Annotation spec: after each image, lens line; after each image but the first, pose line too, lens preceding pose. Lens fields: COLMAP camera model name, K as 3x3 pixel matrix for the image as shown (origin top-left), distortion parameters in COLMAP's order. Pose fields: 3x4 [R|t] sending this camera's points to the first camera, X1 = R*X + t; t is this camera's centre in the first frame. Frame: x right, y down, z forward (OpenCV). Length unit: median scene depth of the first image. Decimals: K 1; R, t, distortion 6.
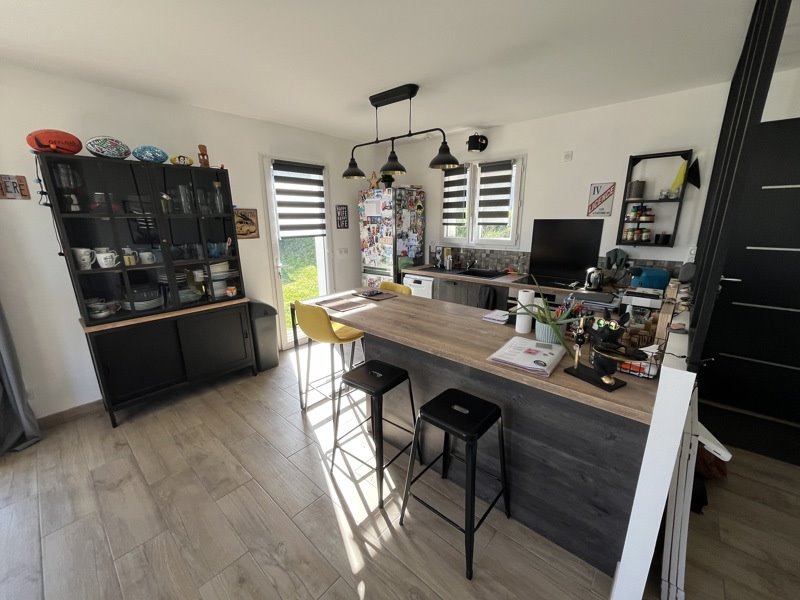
lens RADIAL K [[324.8, 0, 397.9], [0, 324.8, 300.0], [0, 0, 1]] dist [-0.000281, -0.000512]
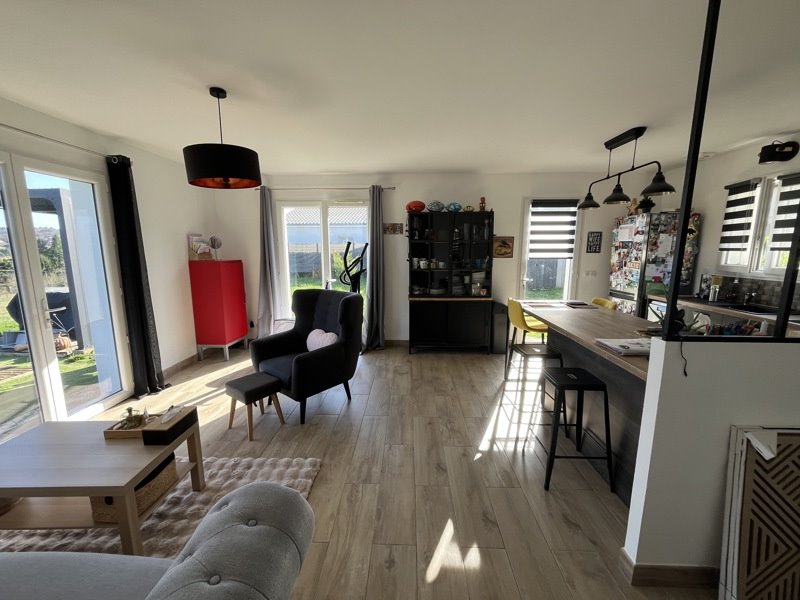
lens RADIAL K [[324.8, 0, 394.6], [0, 324.8, 300.2], [0, 0, 1]] dist [-0.000281, -0.000512]
pose [[0.630138, 0.128175, -0.765831, 0.365578], [-0.193075, 0.981169, 0.005350, 0.079895], [0.752096, 0.144491, 0.643019, -0.242235]]
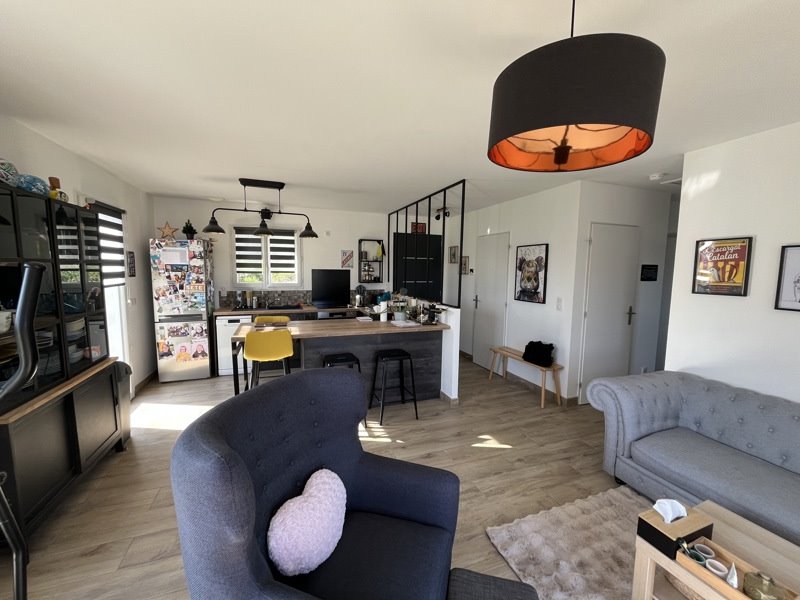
lens RADIAL K [[324.8, 0, 398.9], [0, 324.8, 302.3], [0, 0, 1]] dist [-0.000281, -0.000512]
pose [[0.467424, -0.080149, 0.880392, -0.864485], [0.200923, 0.979451, -0.017508, 0.019794], [-0.860898, 0.185074, 0.473923, -0.074212]]
